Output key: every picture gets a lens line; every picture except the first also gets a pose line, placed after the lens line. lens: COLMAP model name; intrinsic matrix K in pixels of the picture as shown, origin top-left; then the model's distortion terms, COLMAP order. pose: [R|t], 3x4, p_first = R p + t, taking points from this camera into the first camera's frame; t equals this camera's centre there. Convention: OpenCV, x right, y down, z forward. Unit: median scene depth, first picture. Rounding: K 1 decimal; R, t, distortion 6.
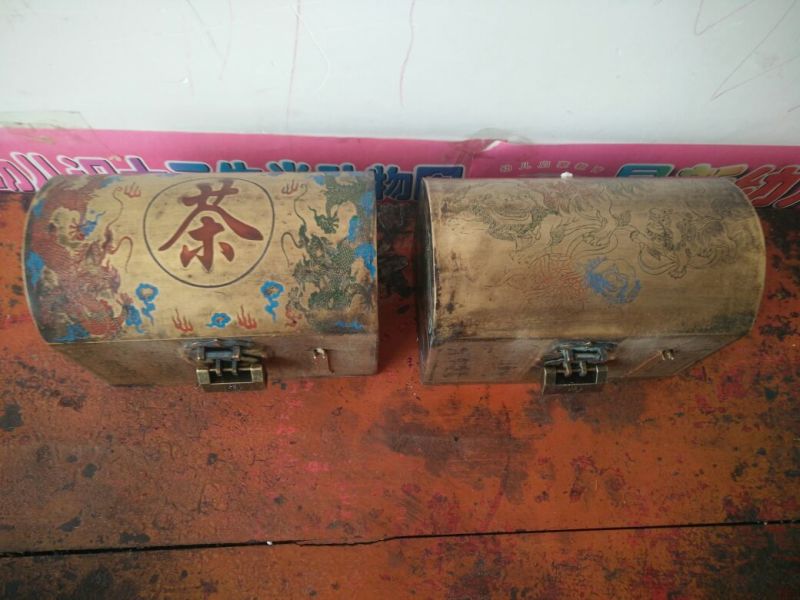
lens RADIAL K [[601.8, 0, 393.4], [0, 601.8, 314.7], [0, 0, 1]] dist [0.024240, -0.031608]
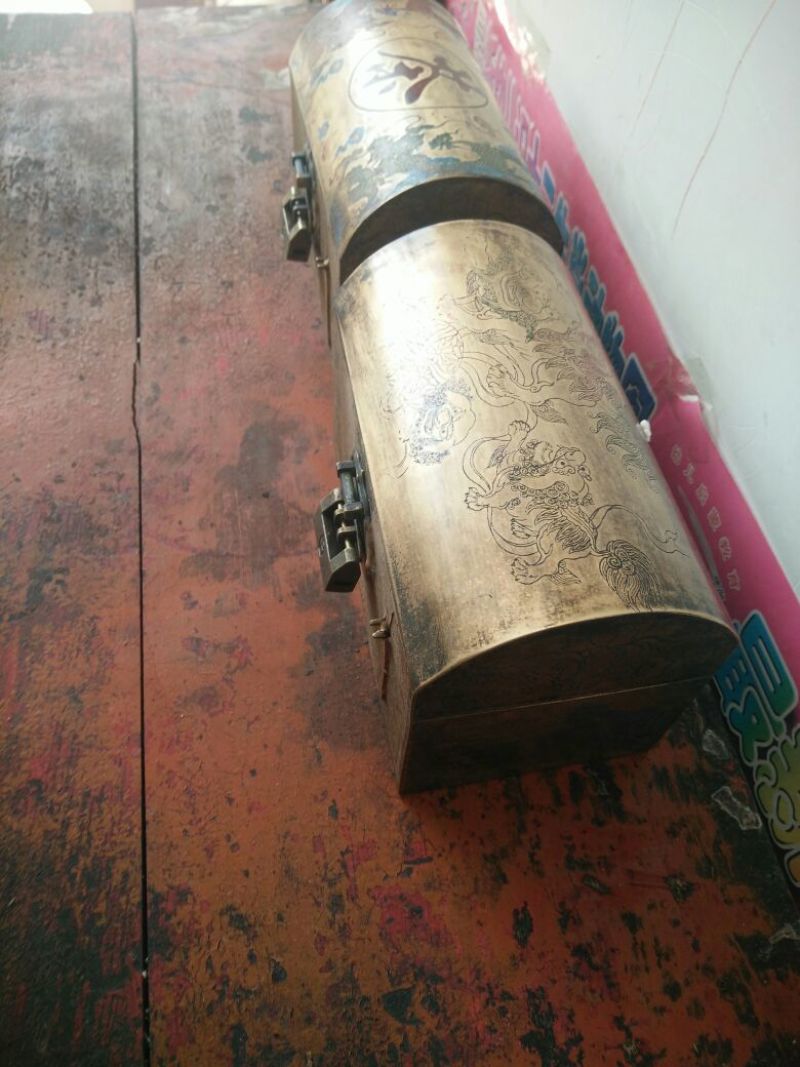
lens RADIAL K [[802.7, 0, 387.7], [0, 802.7, 540.2], [0, 0, 1]] dist [0.024240, -0.031608]
pose [[0.140021, 0.799817, -0.583684, 0.773733], [-0.936132, 0.298978, 0.185117, -0.100623], [0.322568, 0.520485, 0.790598, 0.321896]]
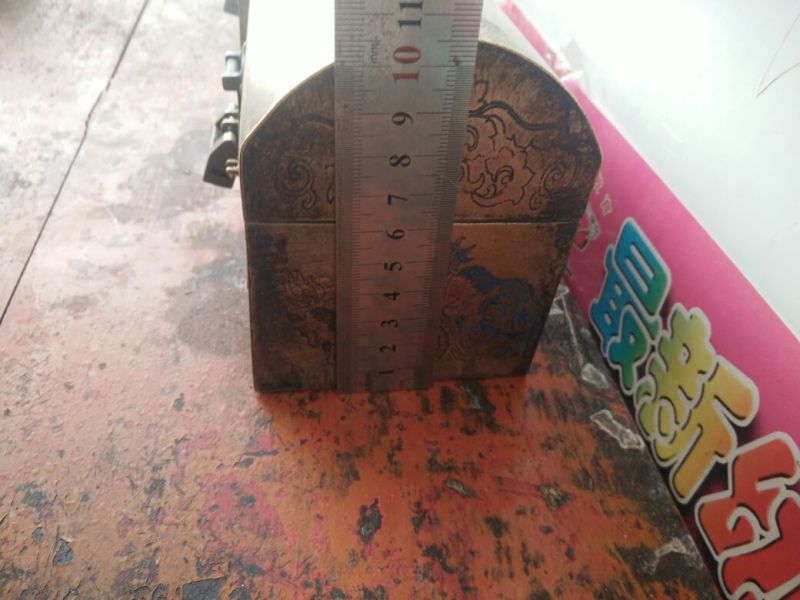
lens RADIAL K [[601.8, 0, 394.7], [0, 601.8, 308.9], [0, 0, 1]] dist [0.024240, -0.031608]
pose [[0.115083, 0.652198, -0.749262, 0.892212], [-0.955813, 0.278109, 0.095273, -0.084496], [0.270513, 0.705190, 0.655385, 0.711919]]
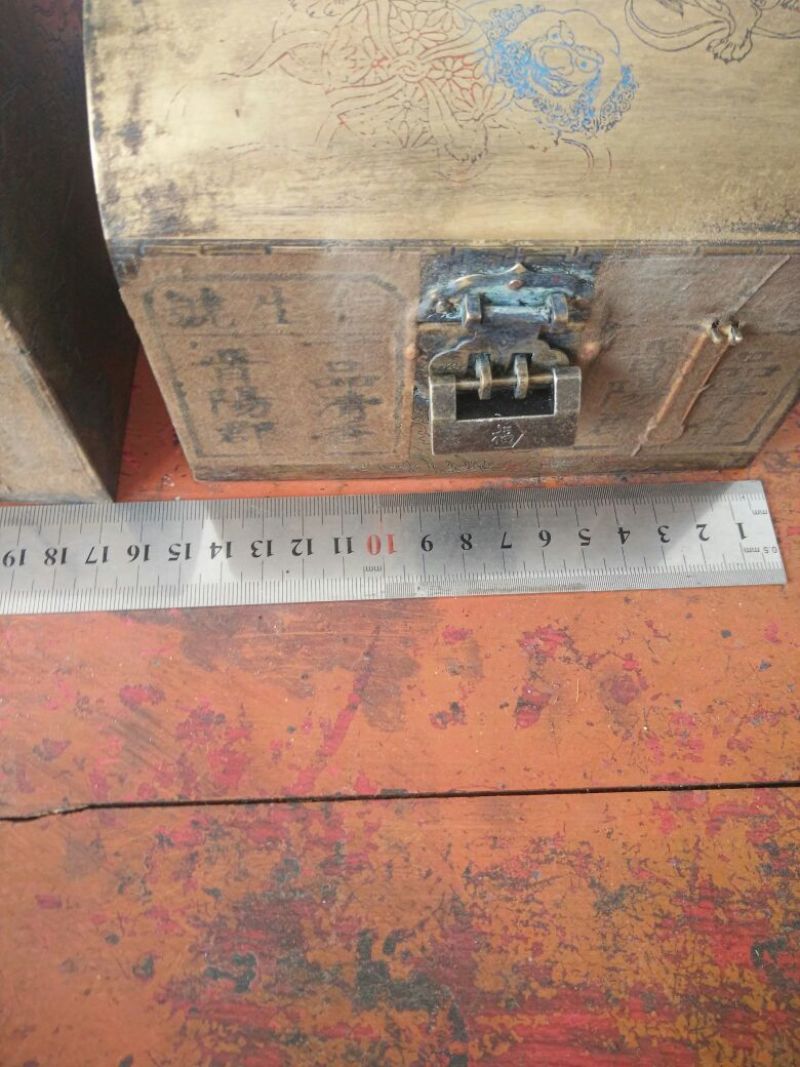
lens RADIAL K [[802.7, 0, 376.6], [0, 802.7, 541.7], [0, 0, 1]] dist [0.024240, -0.031608]
pose [[0.999809, -0.003538, -0.019220, 0.211357], [0.001688, 0.995438, -0.095396, 0.239117], [0.019470, 0.095345, 0.995254, 0.430171]]
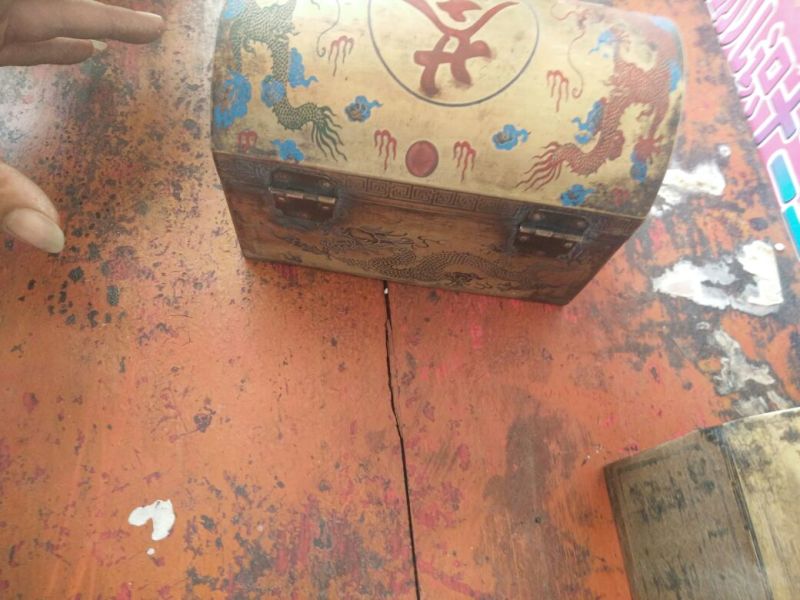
lens RADIAL K [[601.8, 0, 402.9], [0, 601.8, 291.2], [0, 0, 1]] dist [0.024240, -0.031608]
pose [[0.072091, 0.899954, -0.429983, 0.162282], [-0.965245, 0.171530, 0.197179, 0.183406], [0.251207, 0.400824, 0.881042, 0.248510]]
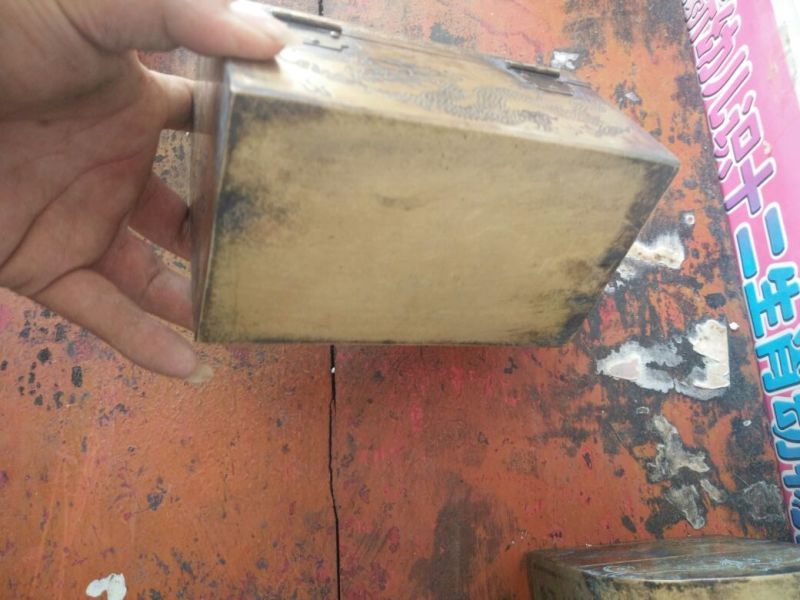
lens RADIAL K [[601.8, 0, 399.5], [0, 601.8, 285.5], [0, 0, 1]] dist [0.024240, -0.031608]
pose [[0.025963, 0.937377, -0.347347, -0.008425], [-0.952168, 0.129016, 0.277002, 0.017519], [0.304469, 0.323541, 0.895891, 0.180979]]
